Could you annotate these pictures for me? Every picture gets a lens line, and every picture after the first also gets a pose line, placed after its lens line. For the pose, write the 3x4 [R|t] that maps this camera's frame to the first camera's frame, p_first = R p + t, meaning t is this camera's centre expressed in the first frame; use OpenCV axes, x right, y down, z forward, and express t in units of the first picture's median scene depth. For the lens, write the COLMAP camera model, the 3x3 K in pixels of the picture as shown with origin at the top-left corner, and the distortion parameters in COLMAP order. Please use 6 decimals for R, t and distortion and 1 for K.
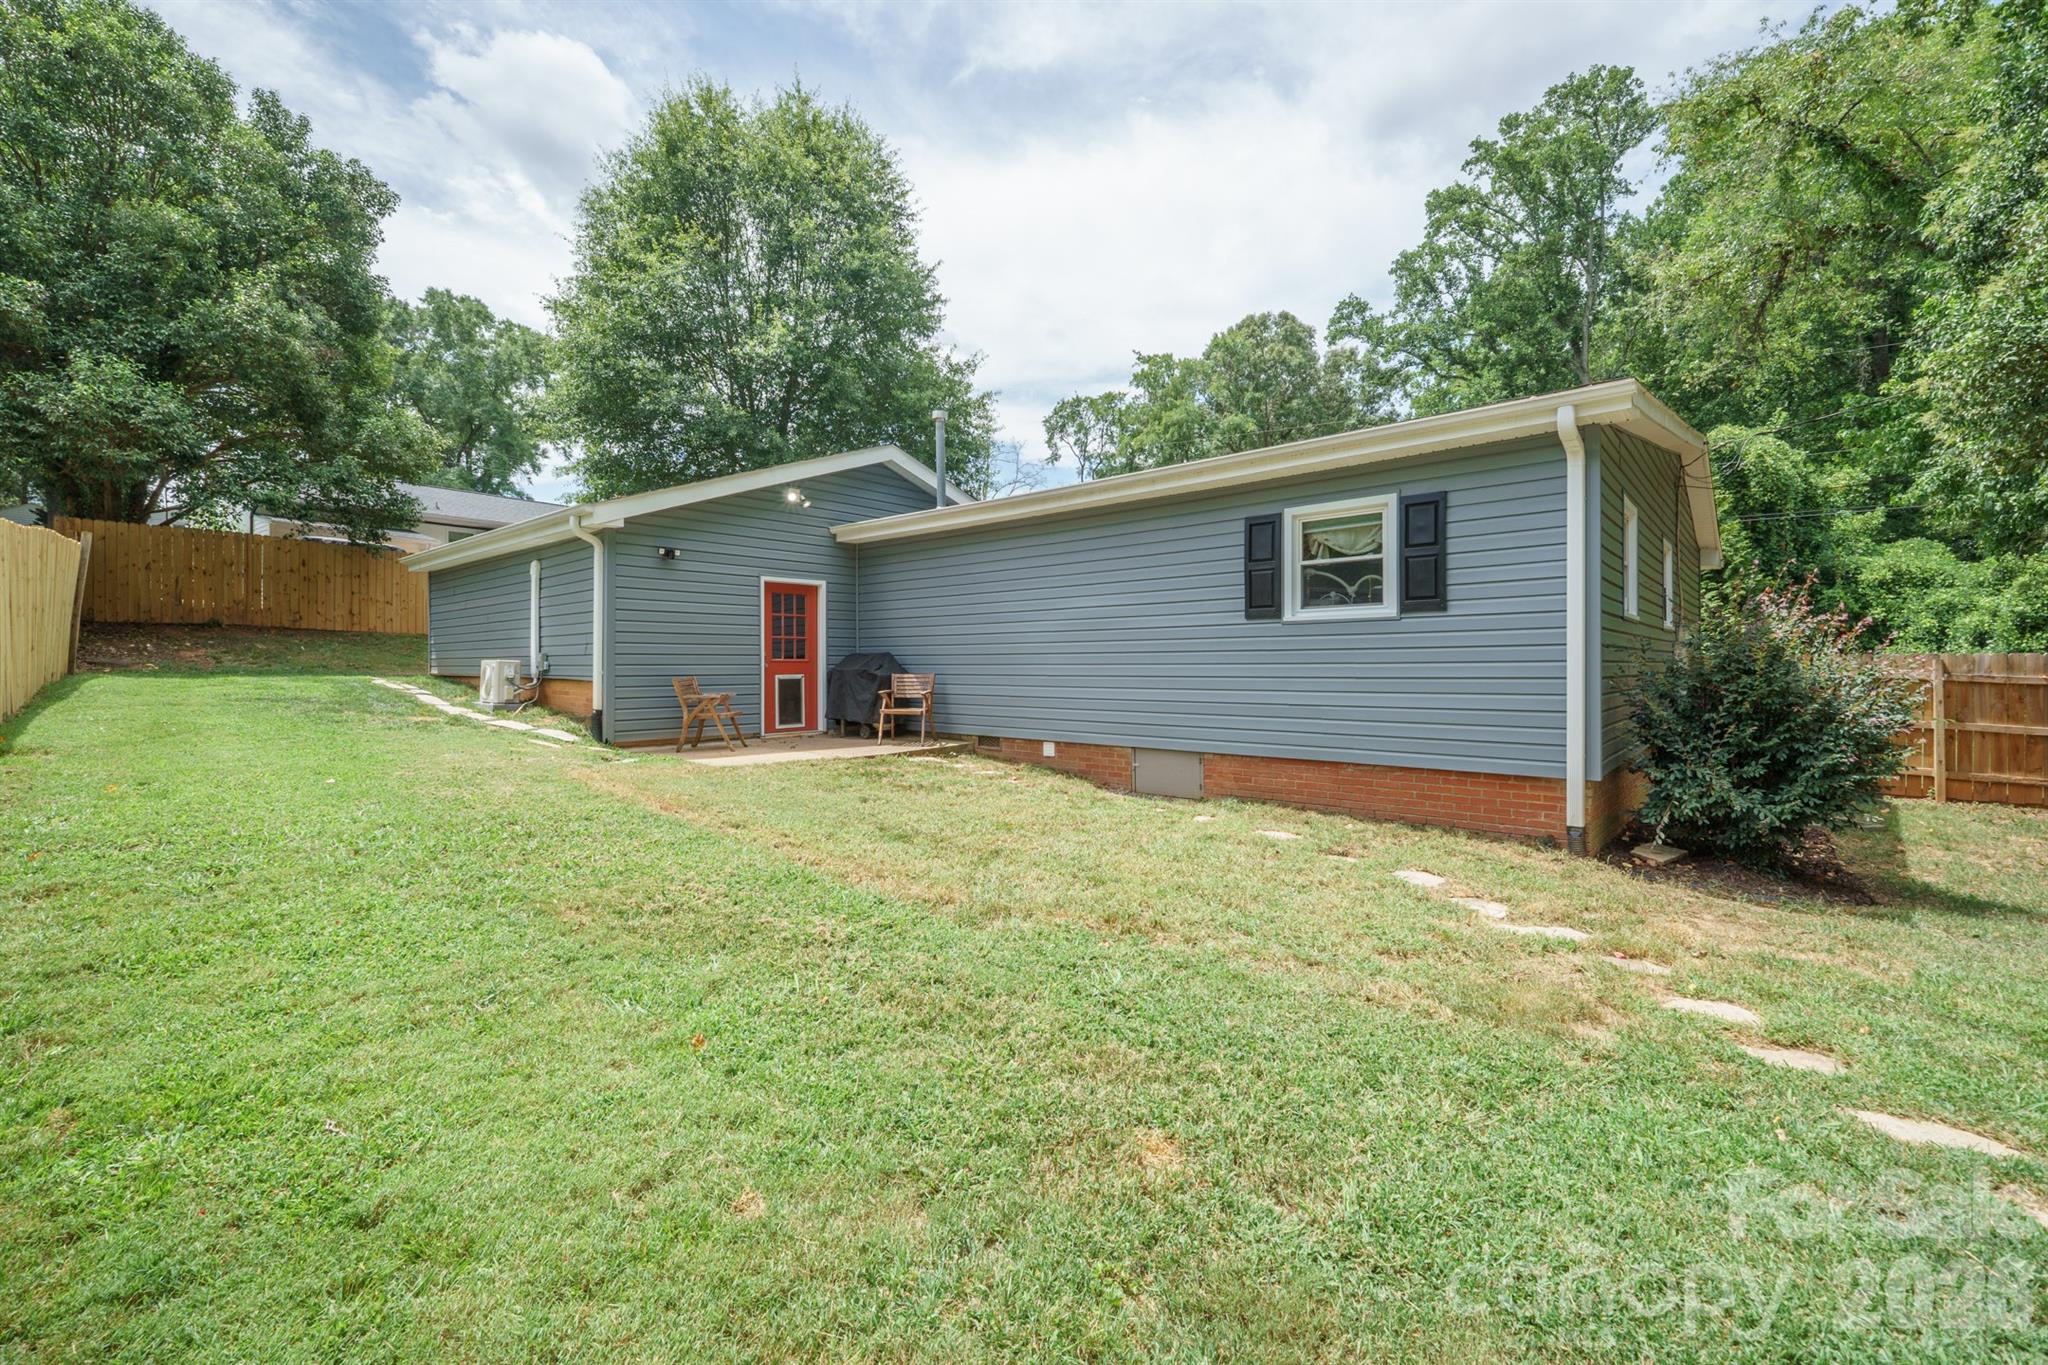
lens RADIAL K [[873.2, 0, 1037.8], [0, 873.2, 669.2], [0, 0, 1]] dist [-0.003728, -0.000222]
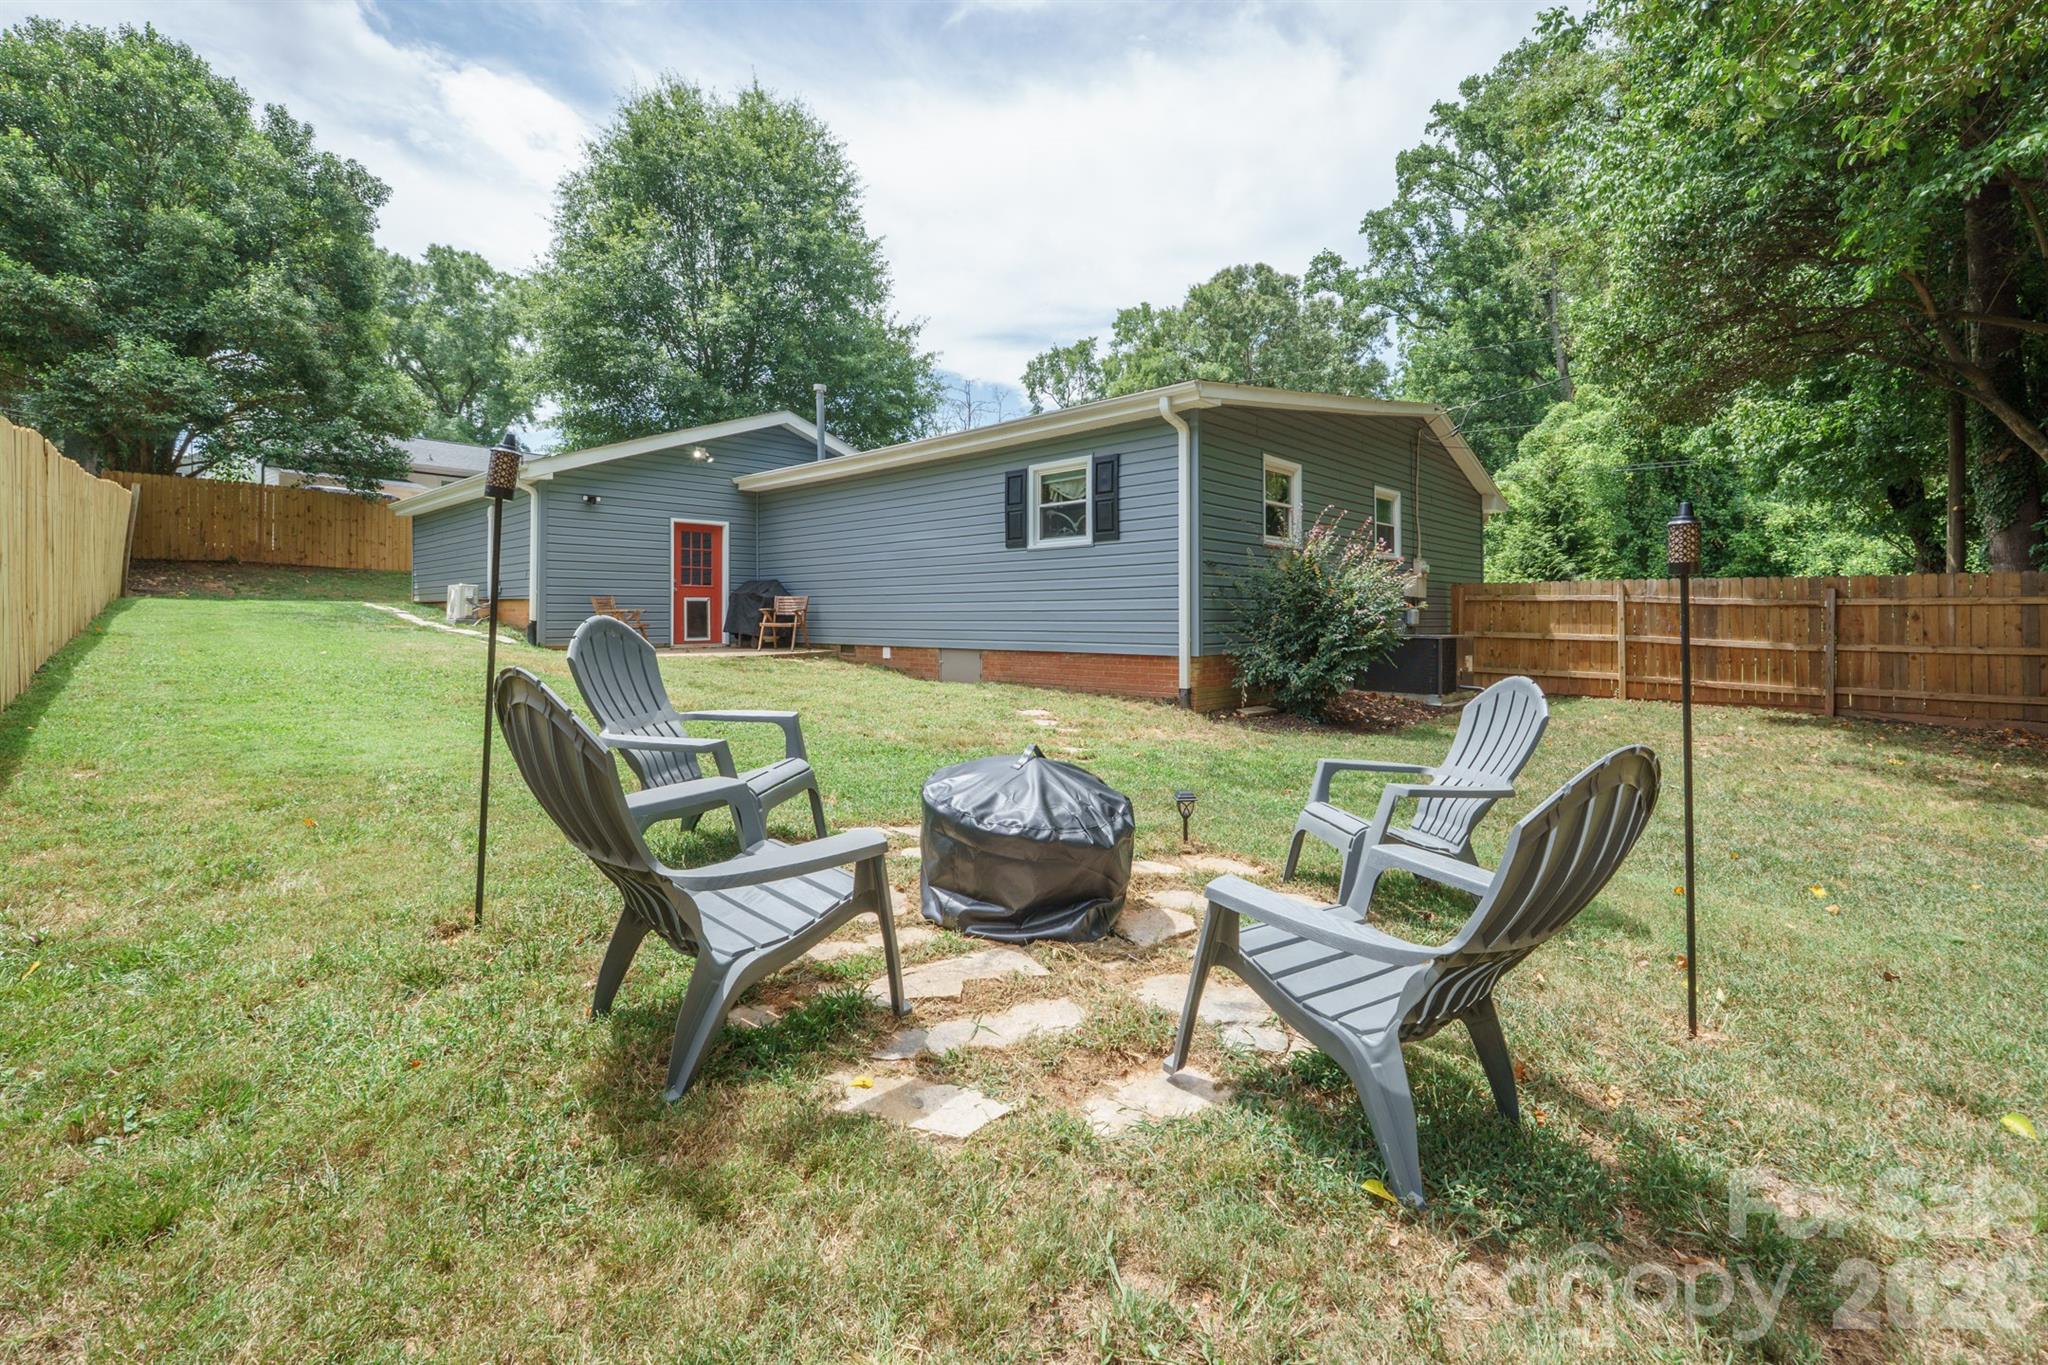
lens RADIAL K [[853.4, 0, 1026.8], [0, 853.4, 614.7], [0, 0, 1]] dist [-0.008776, 0.000029]
pose [[0.999999, -0.000782, 0.000626, 0.121327], [0.000781, 0.999999, 0.001527, 0.019370], [-0.000627, -0.001526, 0.999999, -0.139656]]
